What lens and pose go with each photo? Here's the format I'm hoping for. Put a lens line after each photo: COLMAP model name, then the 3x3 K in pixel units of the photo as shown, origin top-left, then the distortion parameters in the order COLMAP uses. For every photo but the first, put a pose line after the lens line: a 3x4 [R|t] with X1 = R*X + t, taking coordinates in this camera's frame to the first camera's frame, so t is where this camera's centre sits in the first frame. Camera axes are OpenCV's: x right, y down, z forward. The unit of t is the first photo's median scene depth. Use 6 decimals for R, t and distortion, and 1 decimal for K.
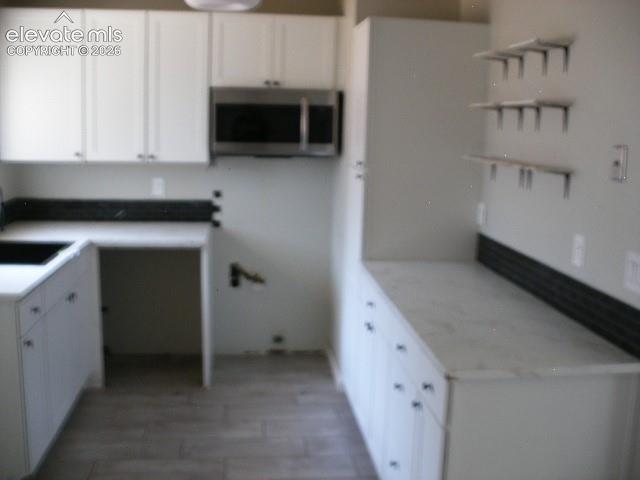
lens RADIAL K [[660.2, 0, 319.6], [0, 660.2, 237.5], [0, 0, 1]] dist [0.009997, 0.000000]
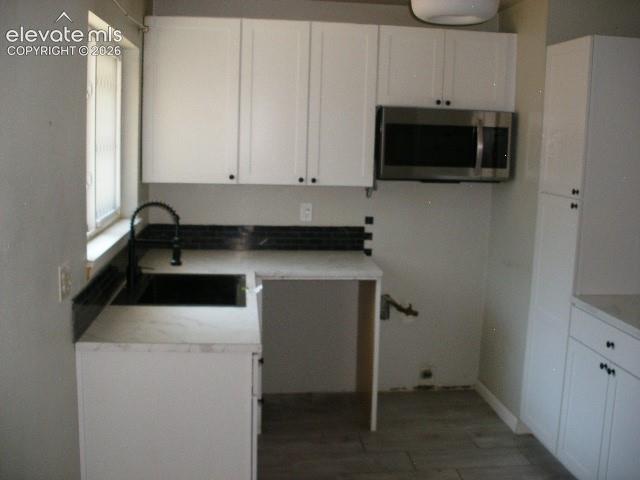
lens RADIAL K [[660.2, 0, 320.4], [0, 660.2, 241.2], [0, 0, 1]] dist [0.009997, 0.000000]
pose [[0.995354, -0.000786, 0.096278, -0.330244], [0.001907, 0.999932, -0.011544, -0.026945], [-0.096262, 0.011674, 0.995288, 0.087613]]
